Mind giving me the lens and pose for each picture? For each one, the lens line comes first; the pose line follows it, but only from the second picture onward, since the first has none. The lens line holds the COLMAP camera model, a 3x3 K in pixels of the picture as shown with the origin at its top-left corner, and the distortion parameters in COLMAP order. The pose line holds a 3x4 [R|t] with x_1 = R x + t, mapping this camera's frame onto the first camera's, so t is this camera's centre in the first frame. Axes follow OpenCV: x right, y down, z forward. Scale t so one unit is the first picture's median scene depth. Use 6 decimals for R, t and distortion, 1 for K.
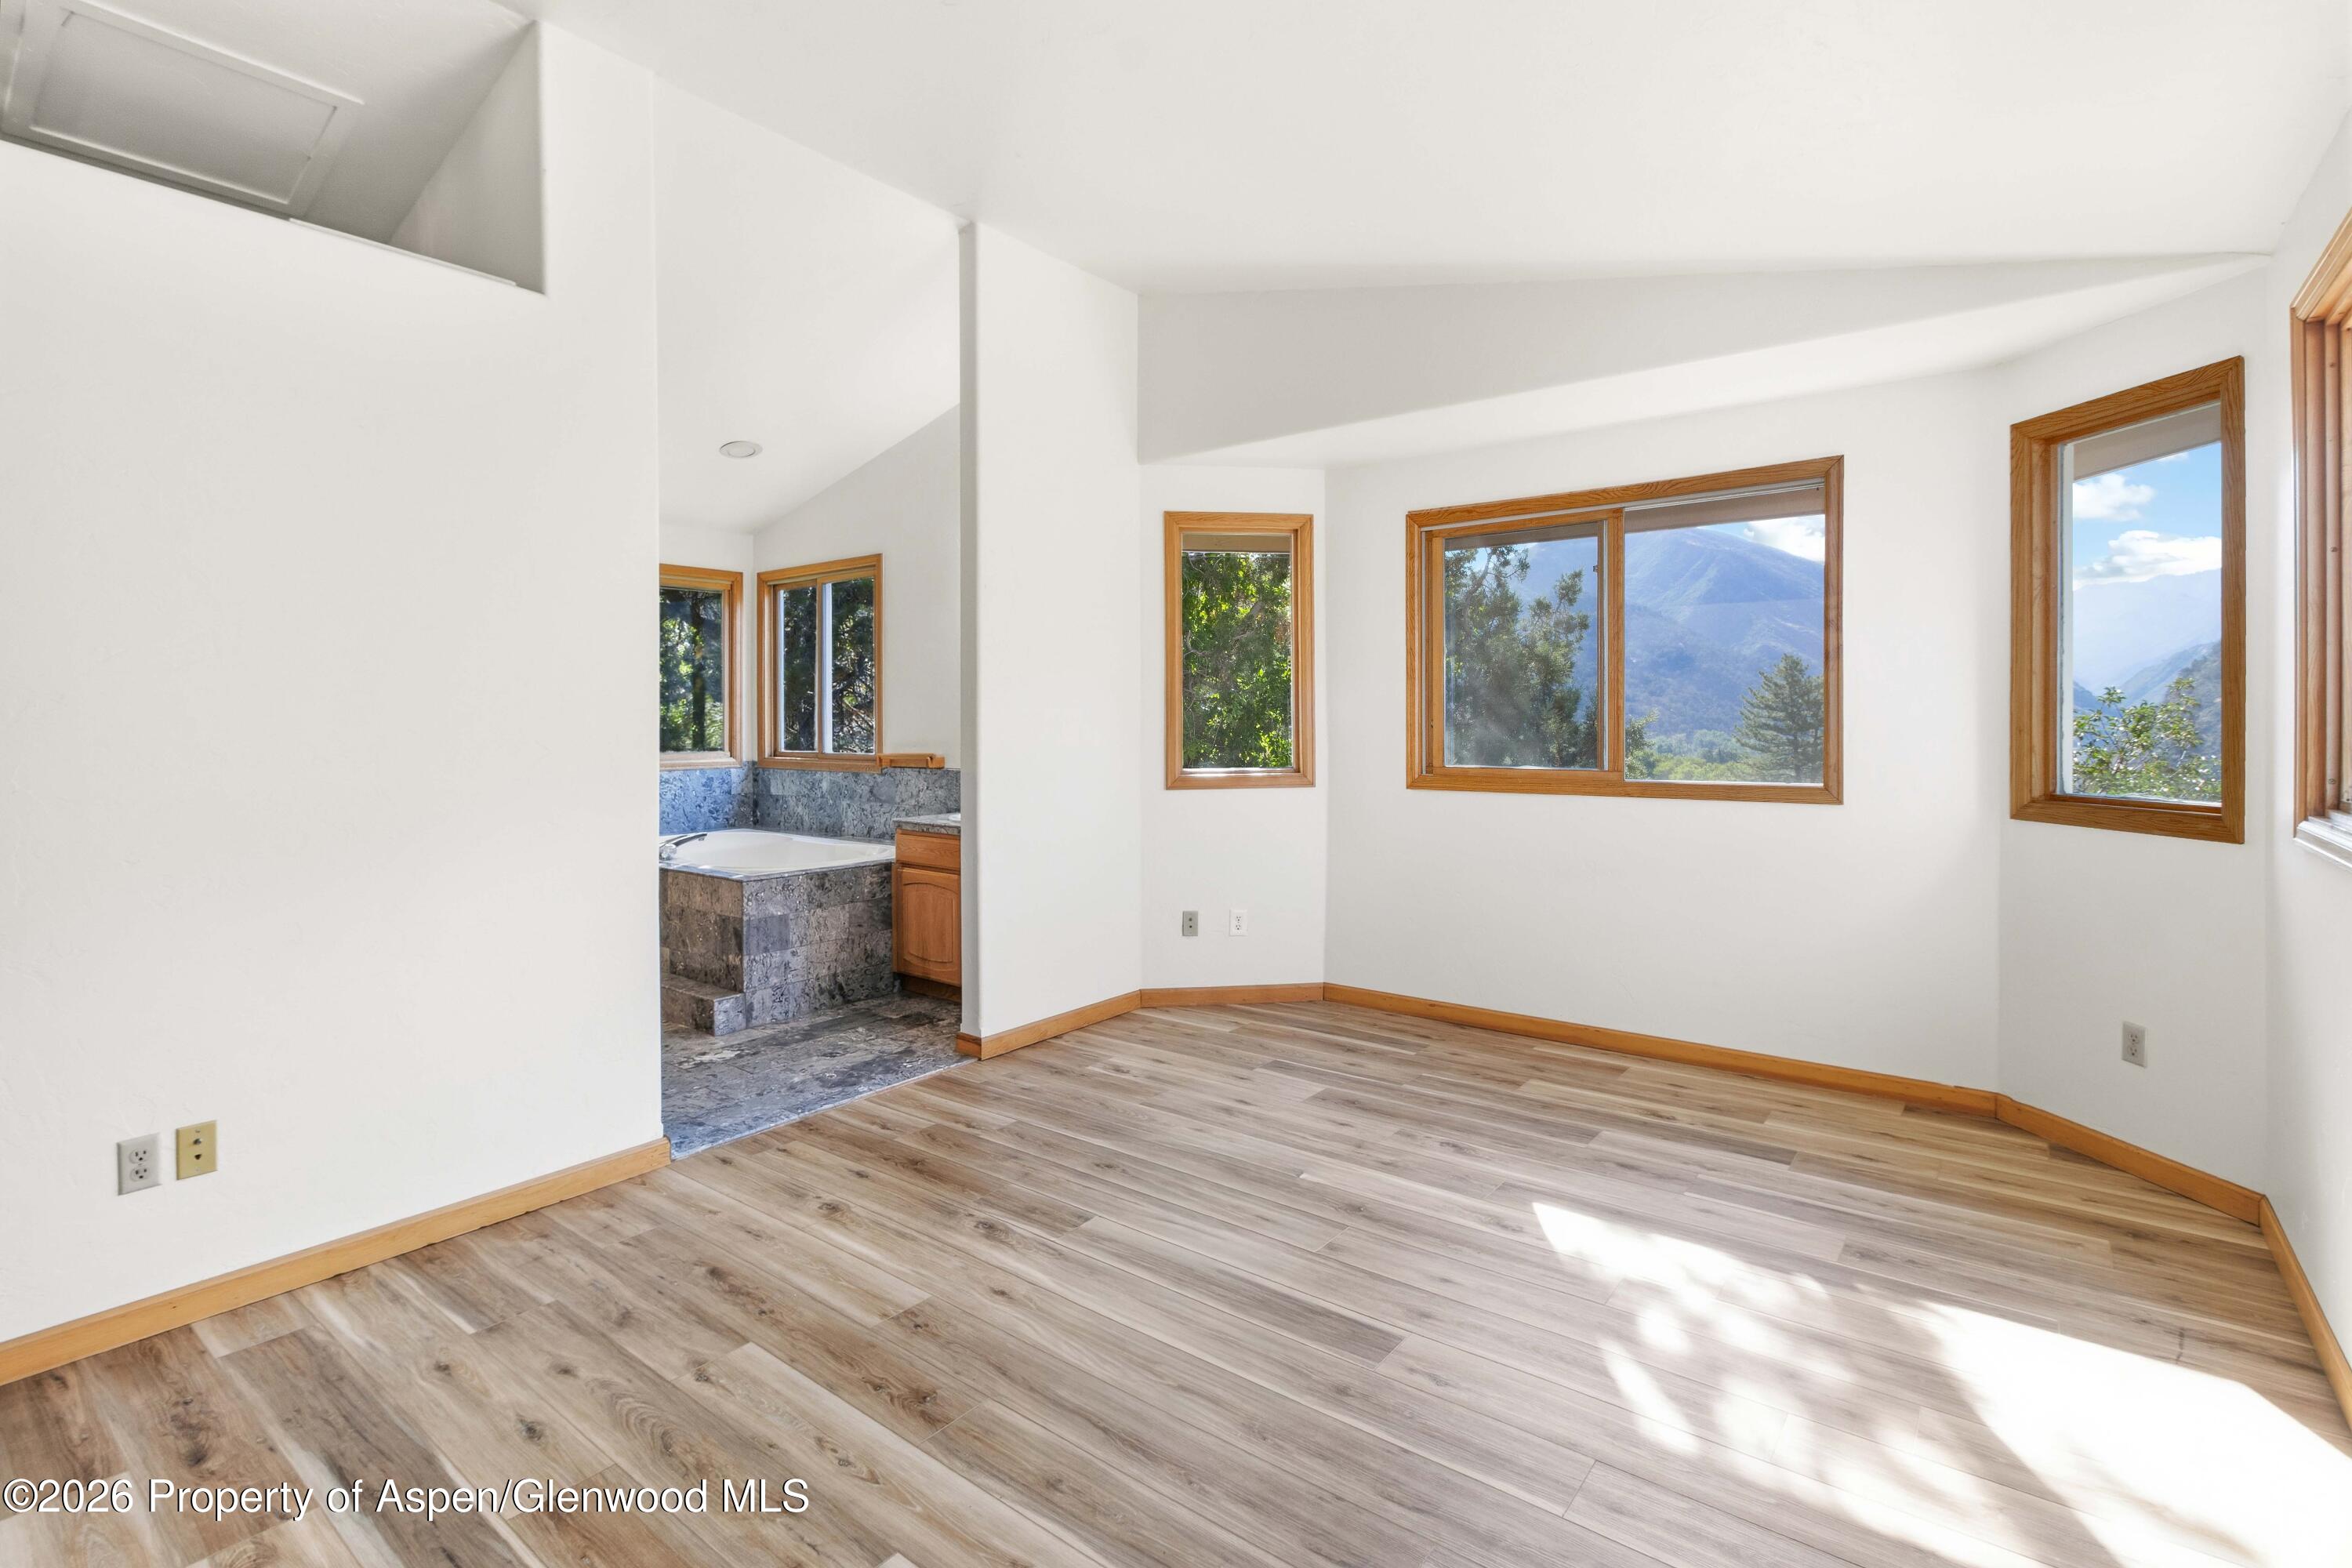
lens RADIAL K [[1112.8, 0, 1139.7], [0, 1112.8, 722.8], [0, 0, 1]] dist [-0.010404, 0.000909]
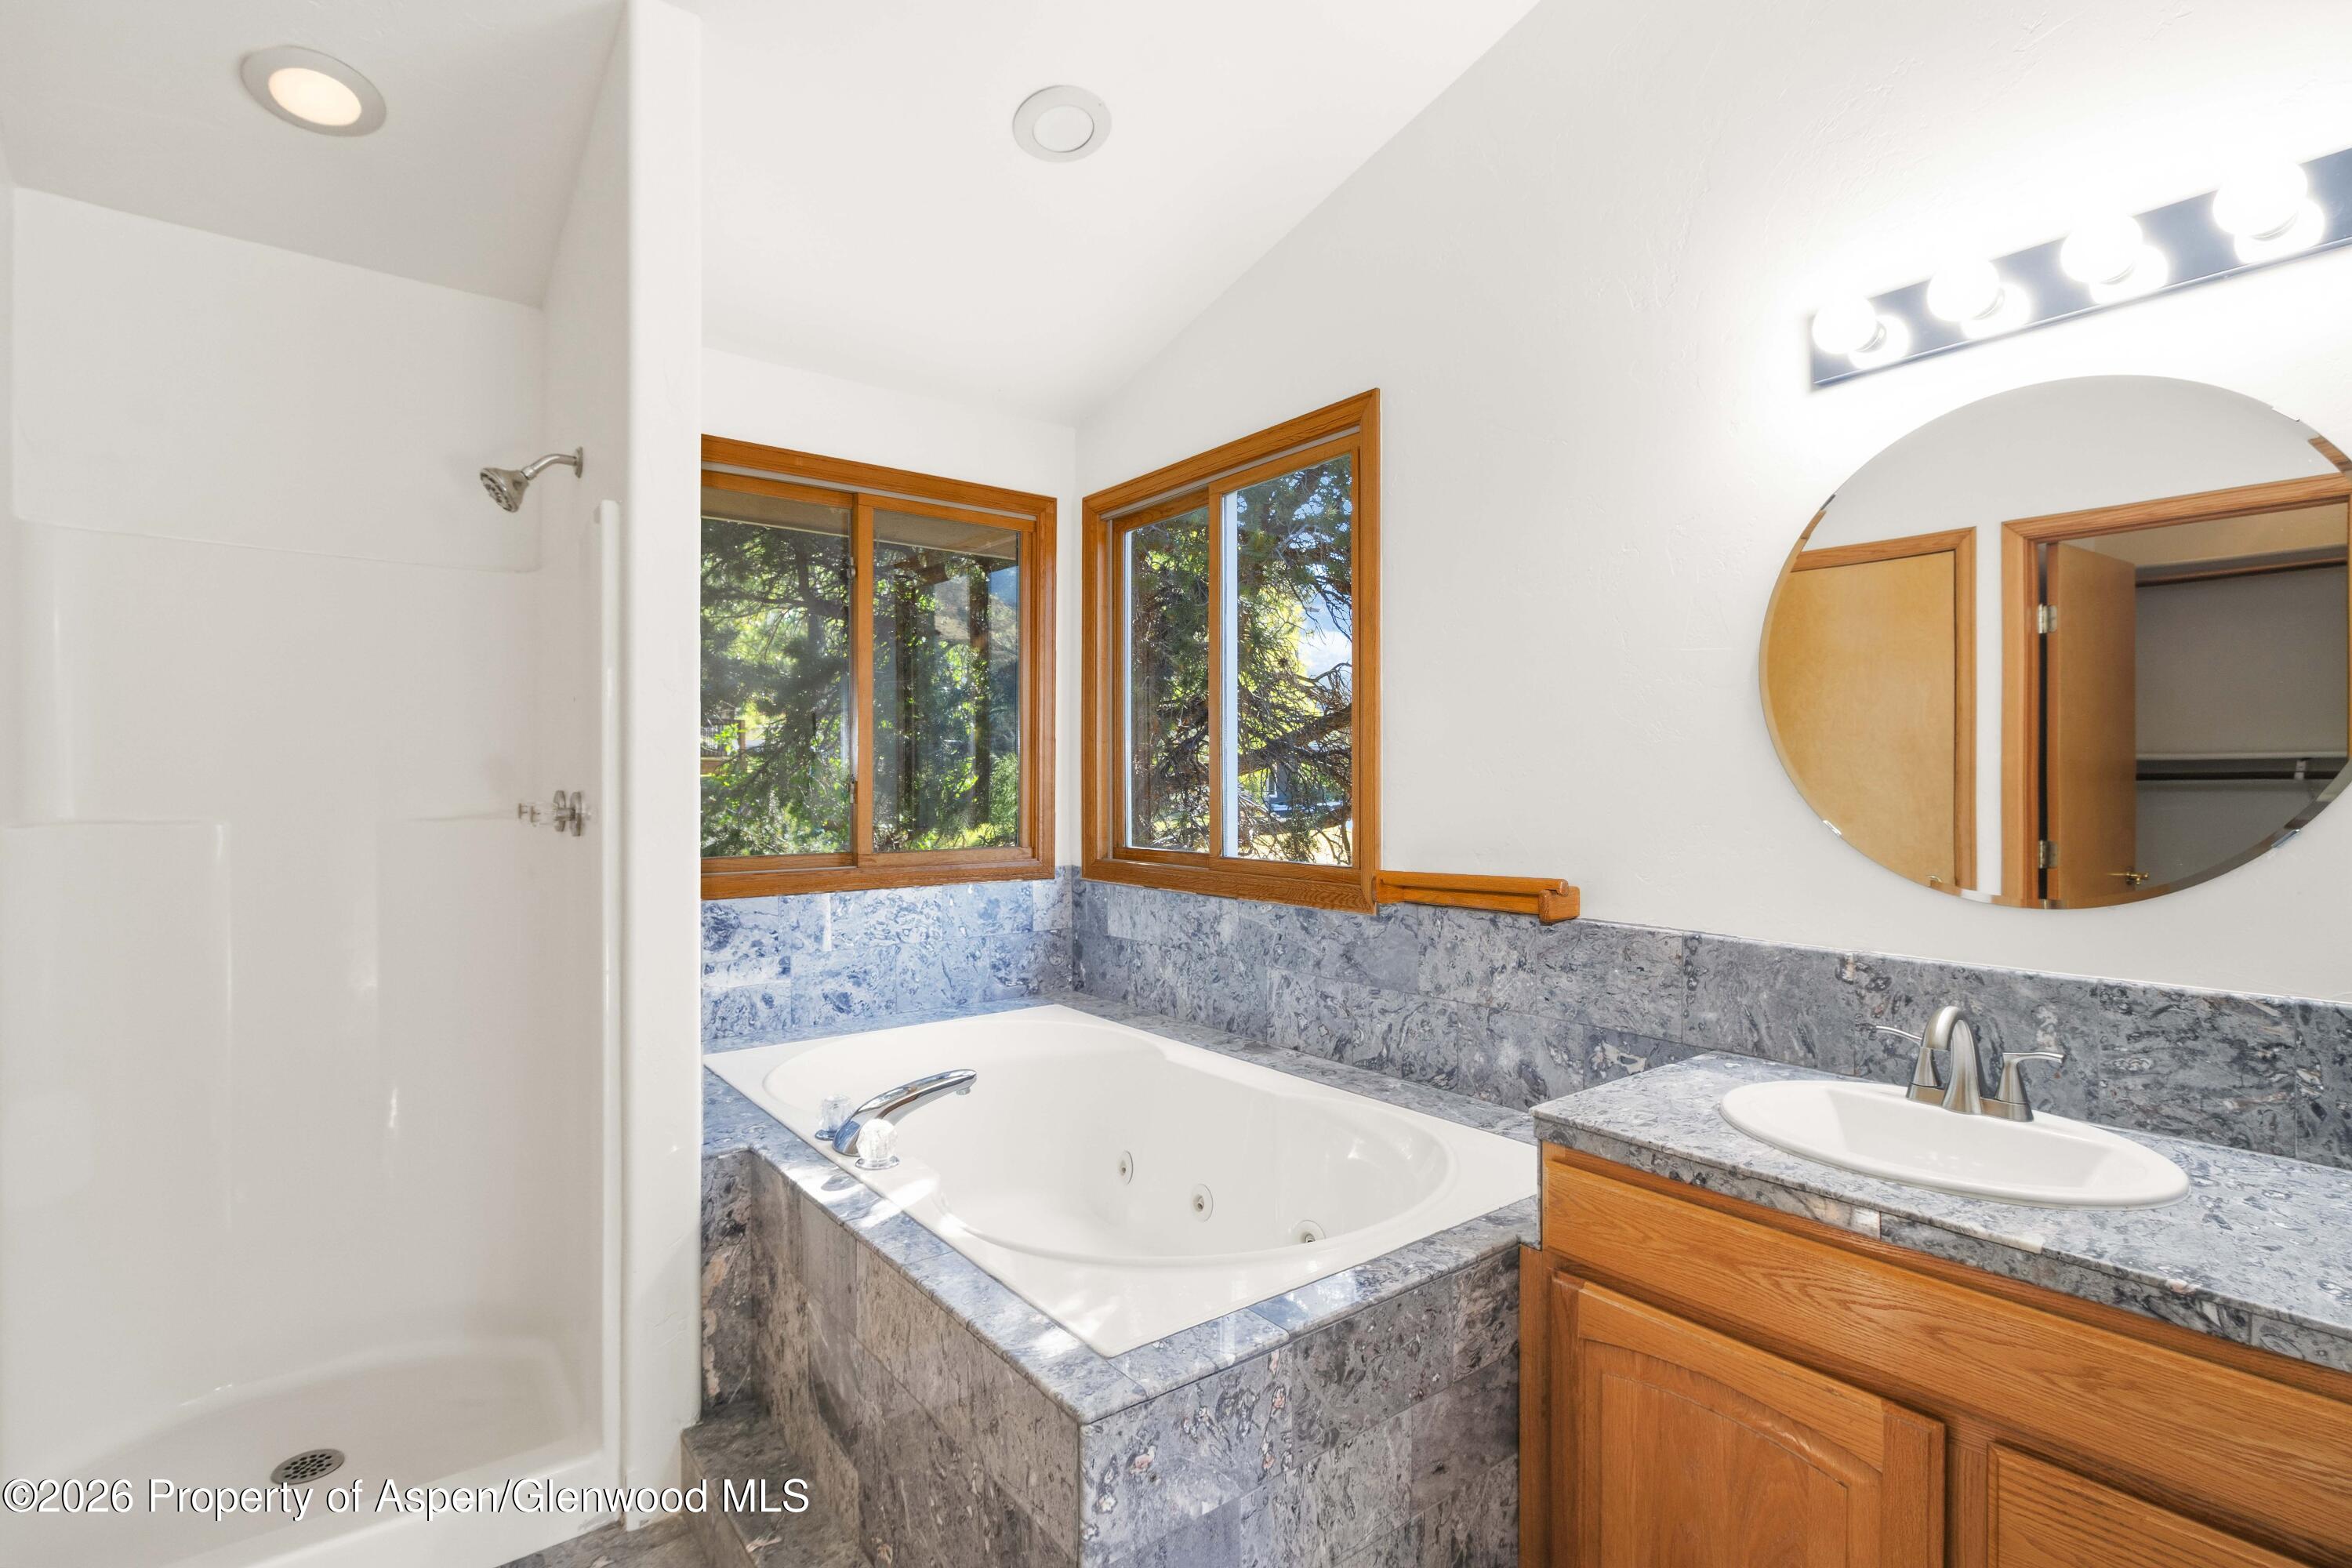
lens RADIAL K [[1112.8, 0, 1175.4], [0, 1112.8, 783.1], [0, 0, 1]] dist [-0.010404, 0.000909]
pose [[0.975390, 0.001050, -0.220485, -0.204921], [-0.002440, 0.999979, -0.006033, -0.001505], [0.220474, 0.006423, 0.975372, 0.552733]]
